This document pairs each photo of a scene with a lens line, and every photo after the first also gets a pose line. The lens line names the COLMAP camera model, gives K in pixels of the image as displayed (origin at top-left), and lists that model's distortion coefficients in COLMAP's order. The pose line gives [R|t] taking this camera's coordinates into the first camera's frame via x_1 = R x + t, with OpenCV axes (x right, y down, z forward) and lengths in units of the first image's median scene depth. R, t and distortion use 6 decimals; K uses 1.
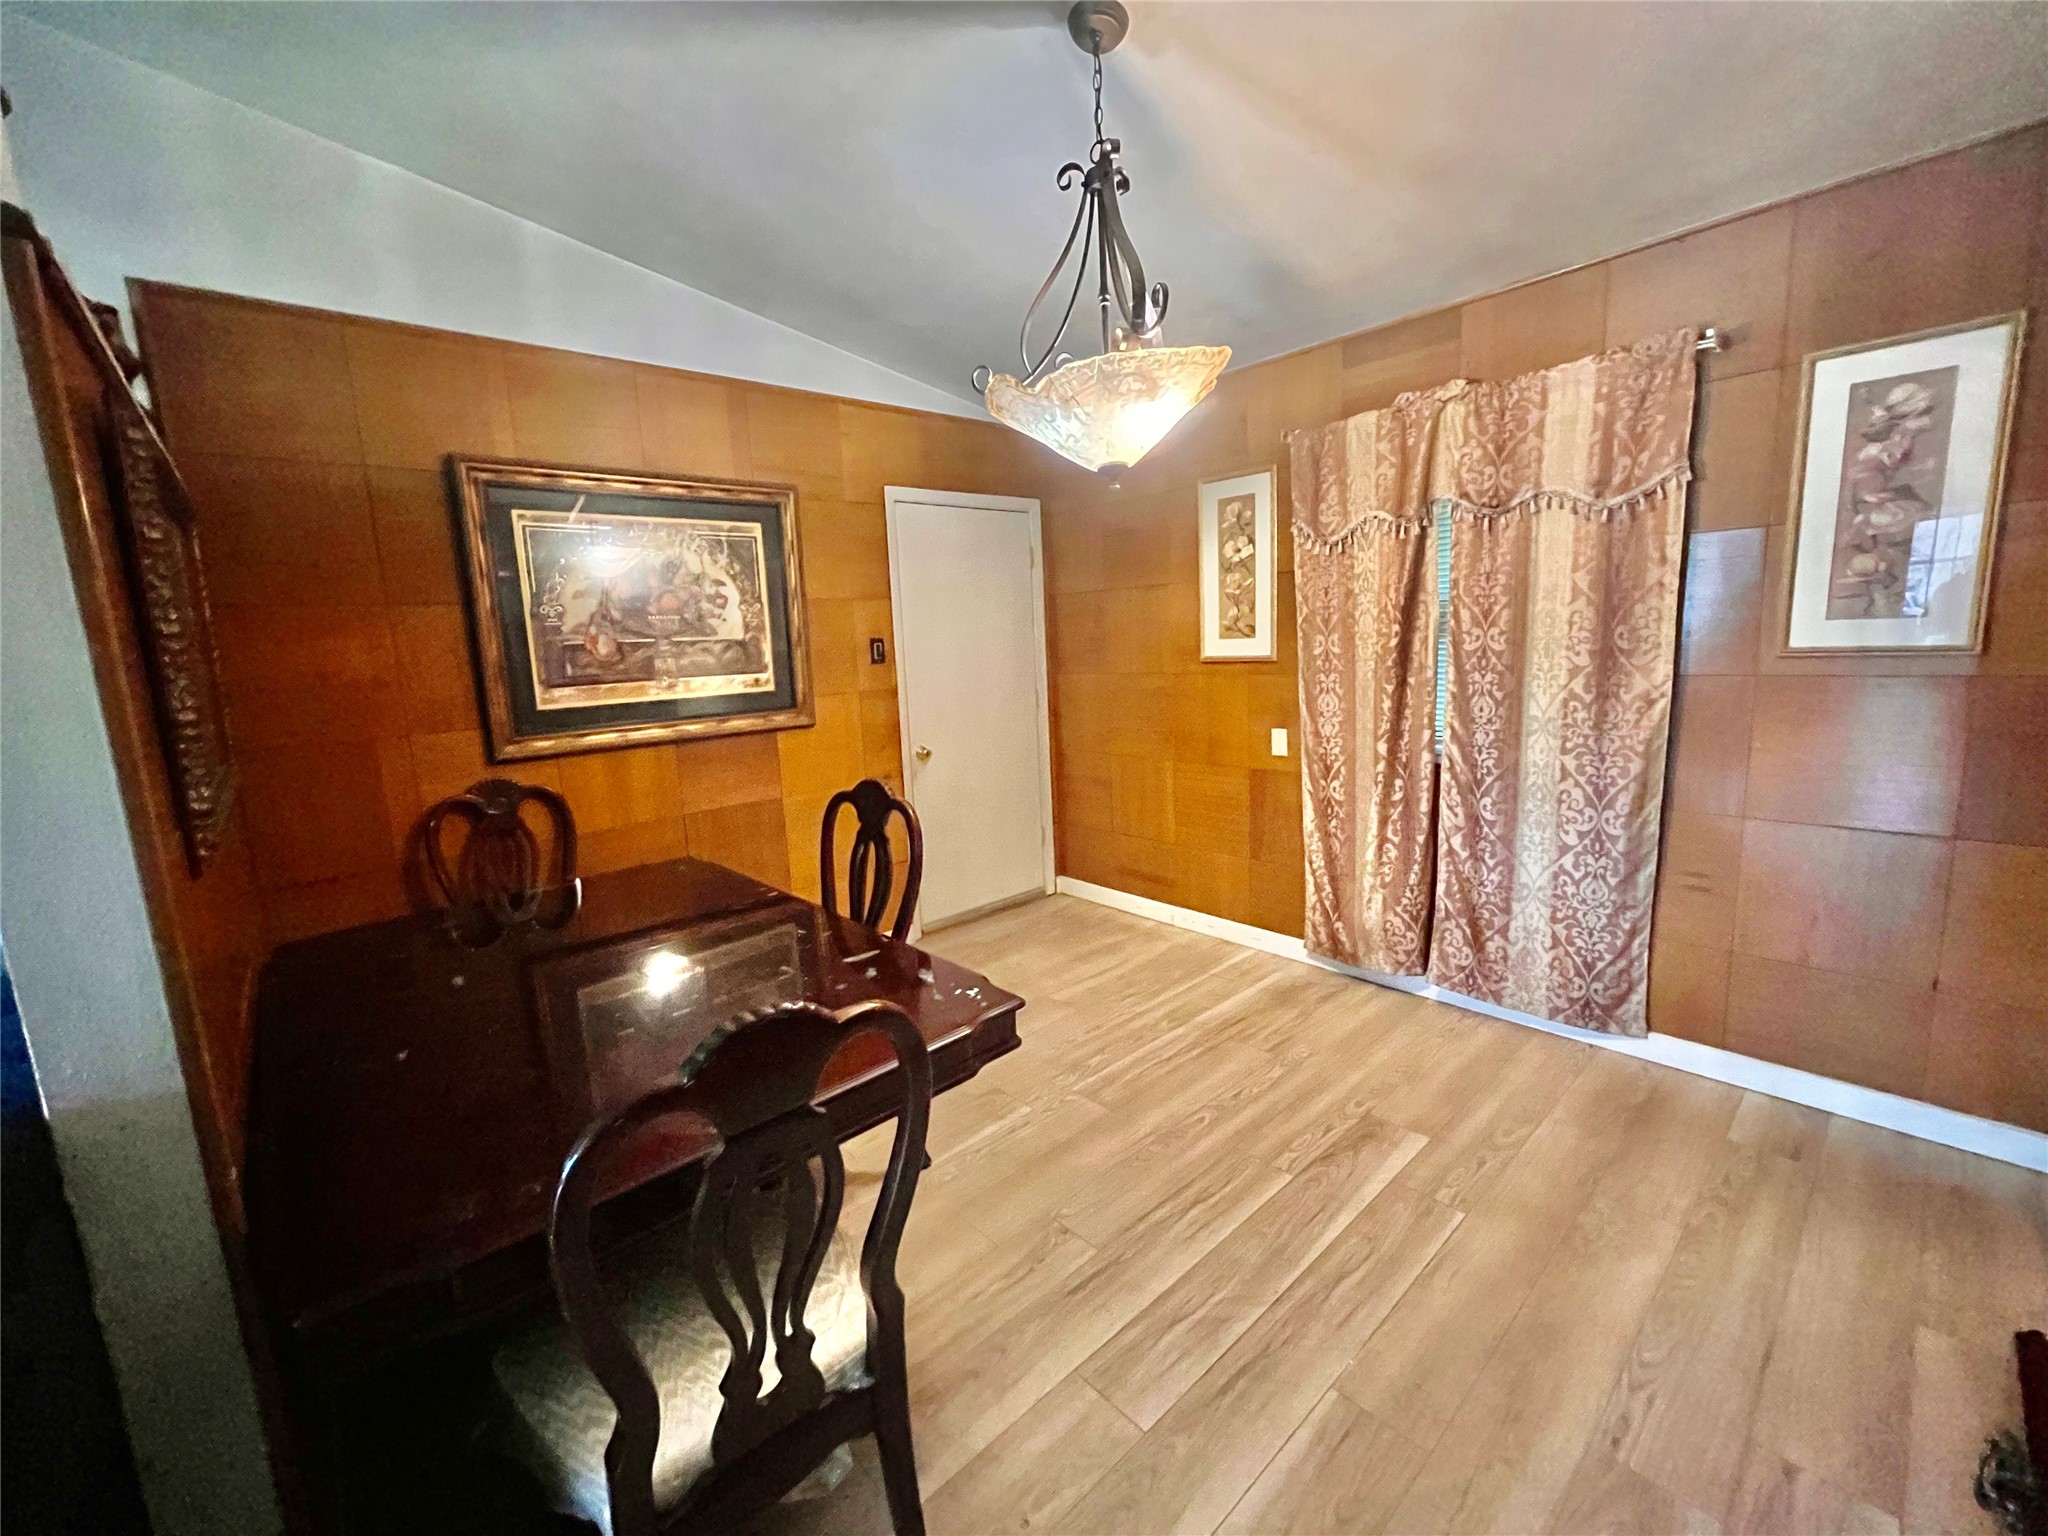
lens RADIAL K [[826.6, 0, 1020.1], [0, 826.6, 760.2], [0, 0, 1]] dist [-0.001715, -0.000412]
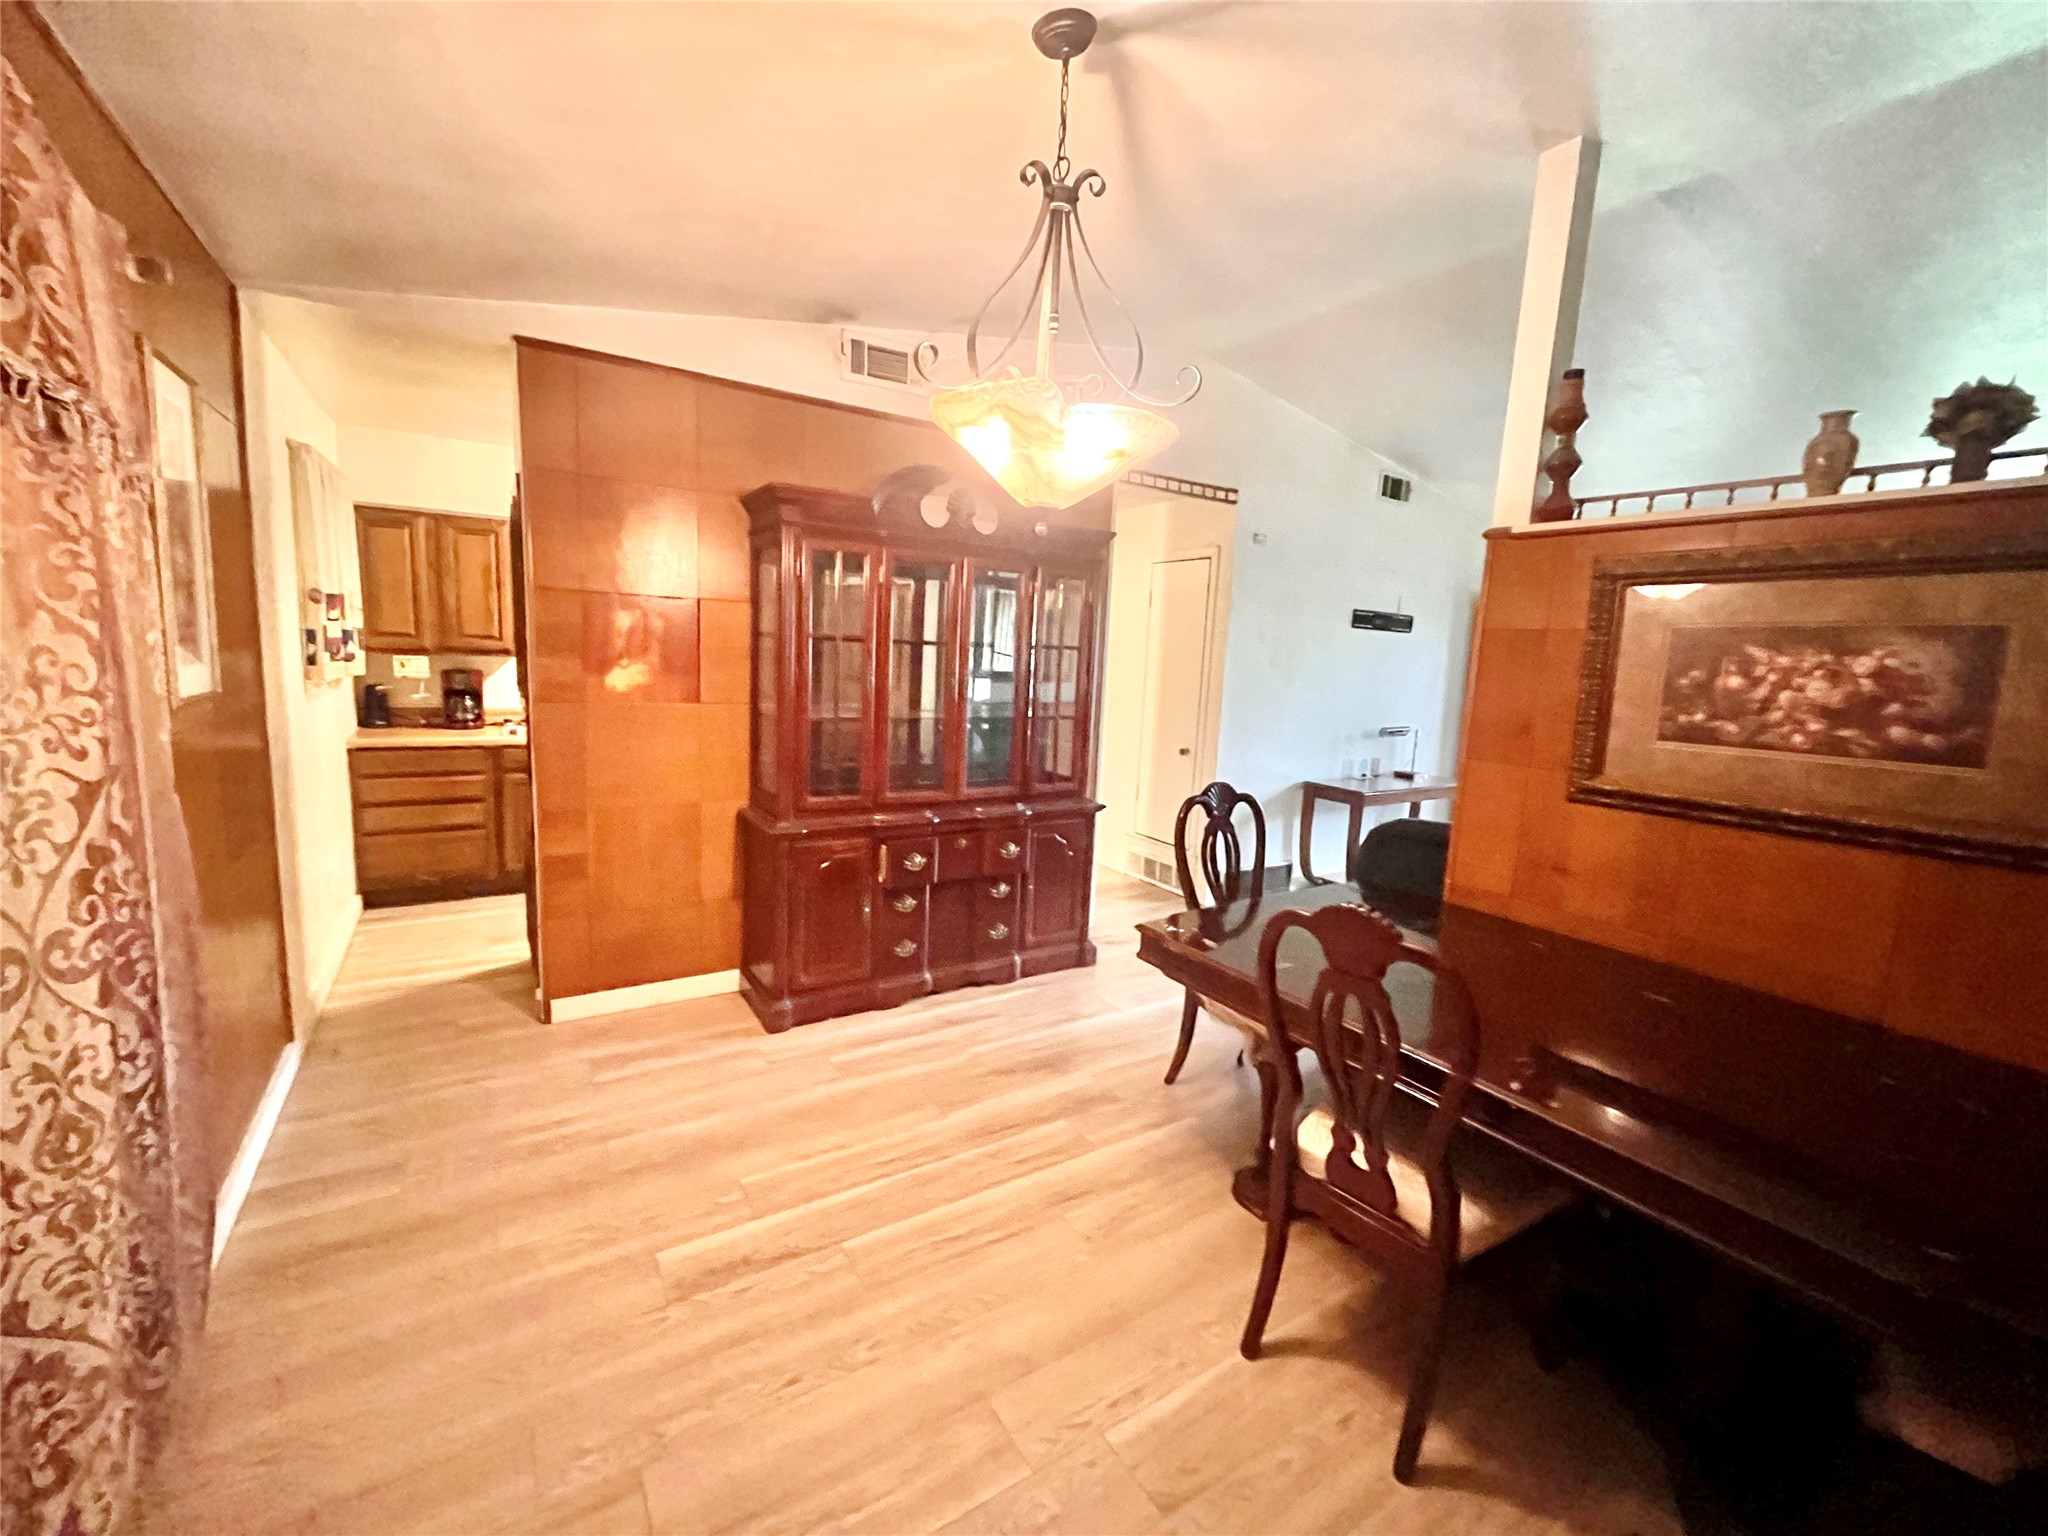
lens RADIAL K [[826.6, 0, 1020.1], [0, 826.6, 767.1], [0, 0, 1]] dist [-0.001715, -0.000412]
pose [[-0.987377, -0.018812, 0.157268, -0.010393], [0.025552, 0.960997, 0.275374, -0.195295], [-0.156314, 0.275917, -0.948386, 1.182069]]
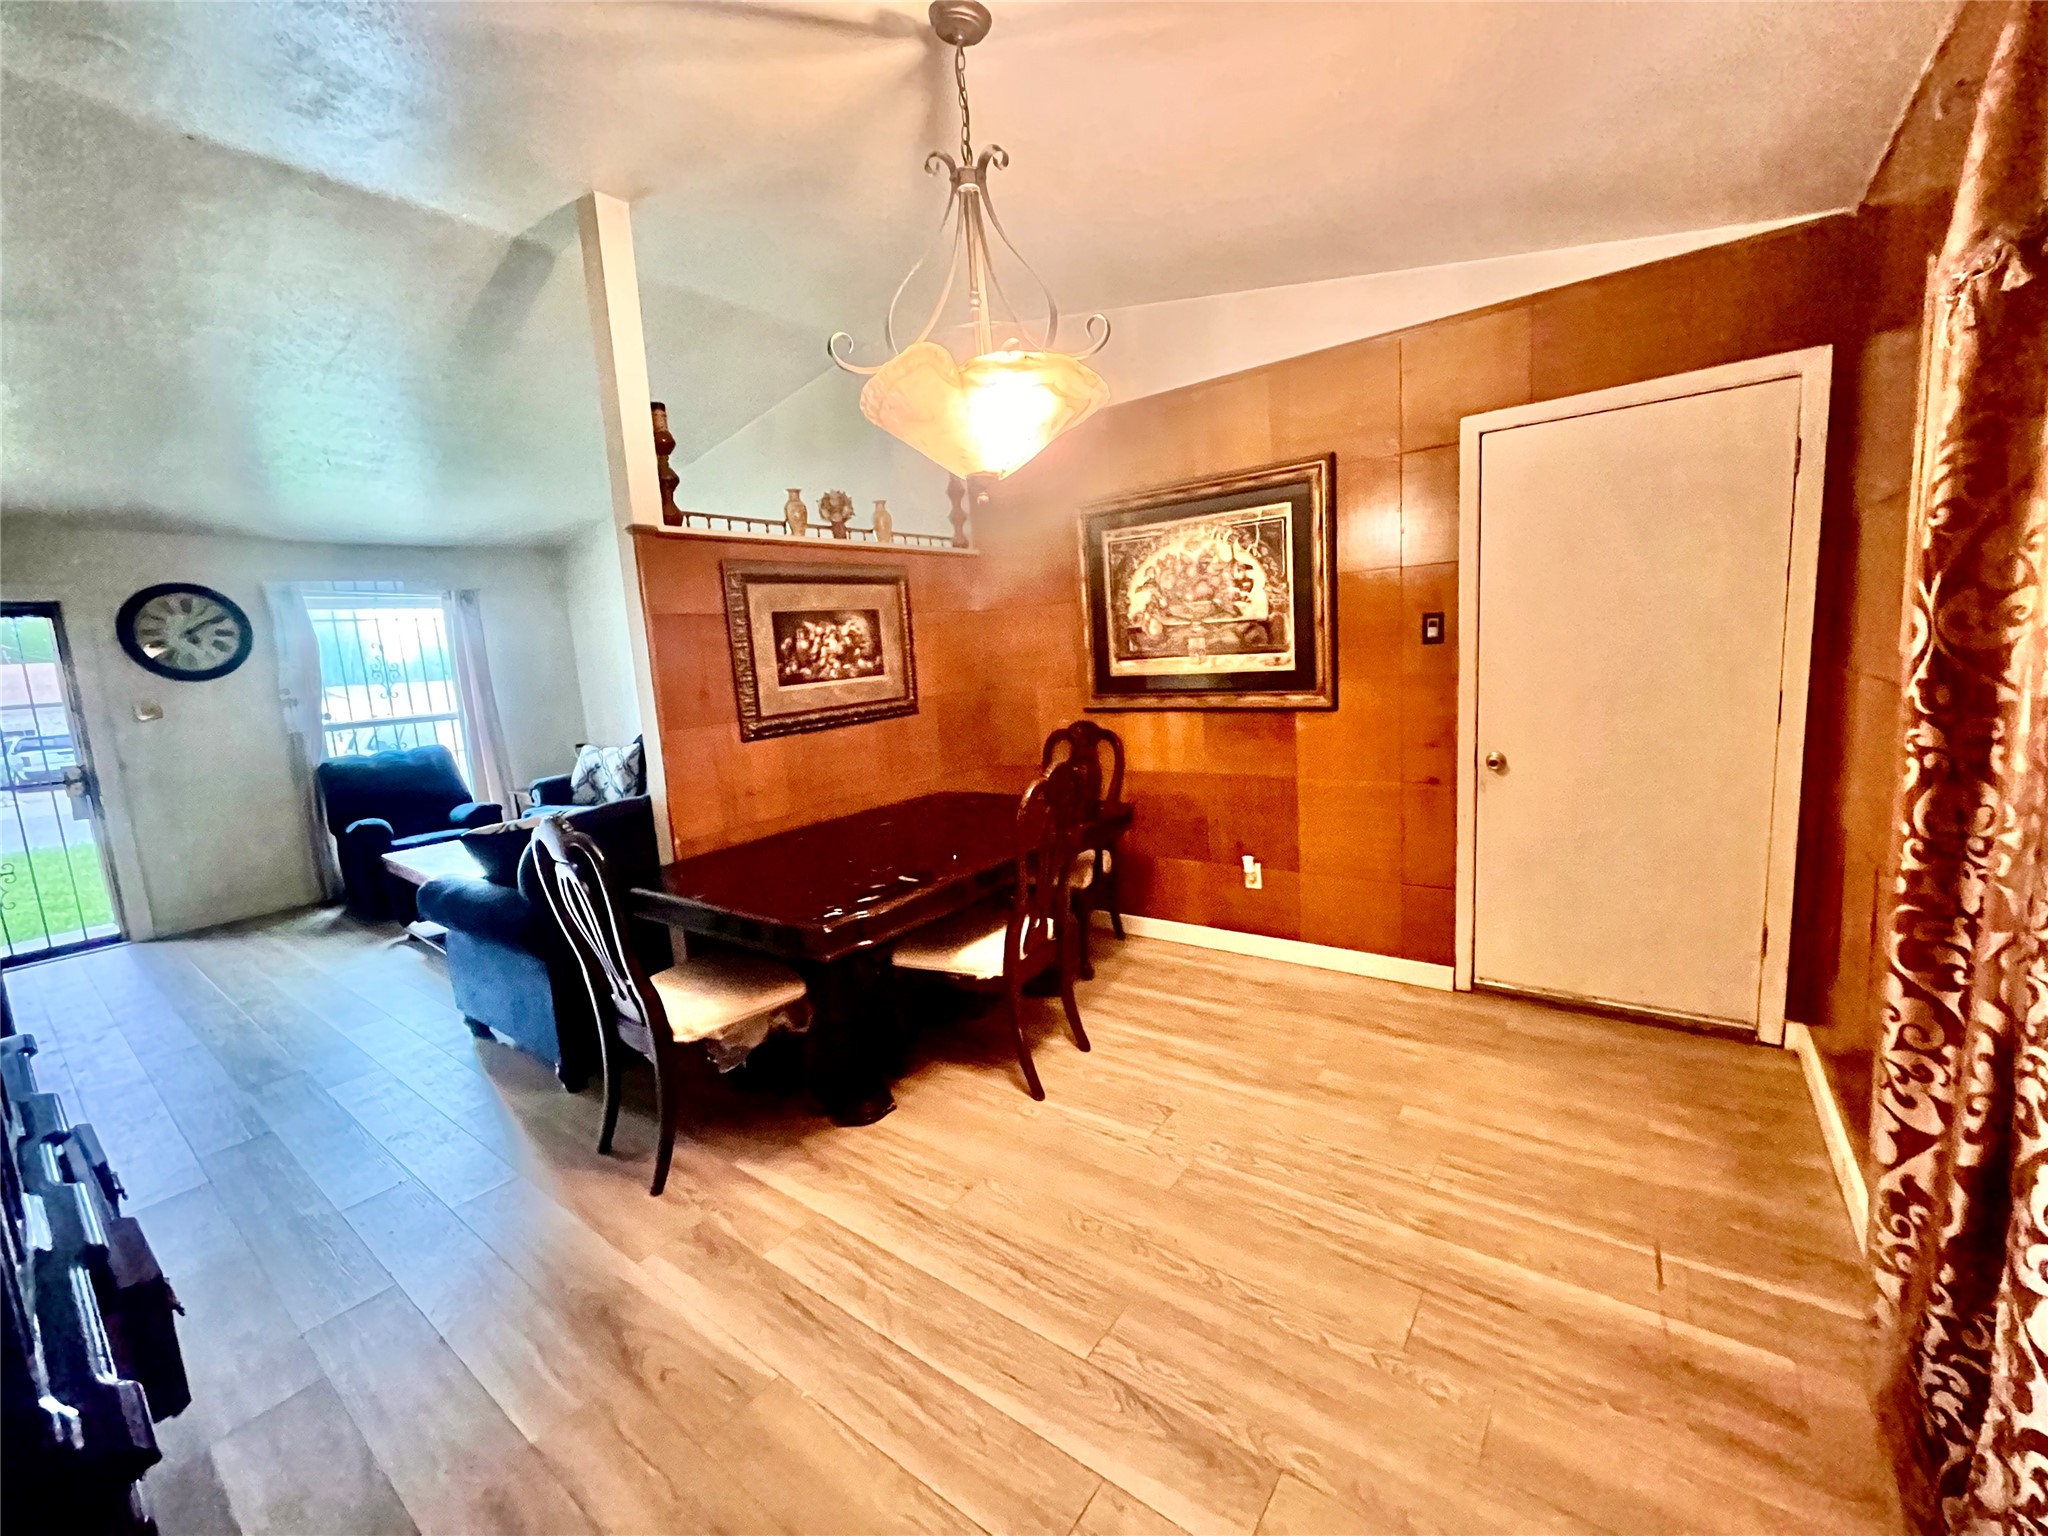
lens RADIAL K [[826.6, 0, 1021.0], [0, 826.6, 759.4], [0, 0, 1]] dist [-0.001715, -0.000412]
pose [[0.199876, 0.168928, -0.965149, 0.663484], [-0.091350, 0.983948, 0.153300, -0.108931], [0.975554, 0.057525, 0.212099, 0.510784]]
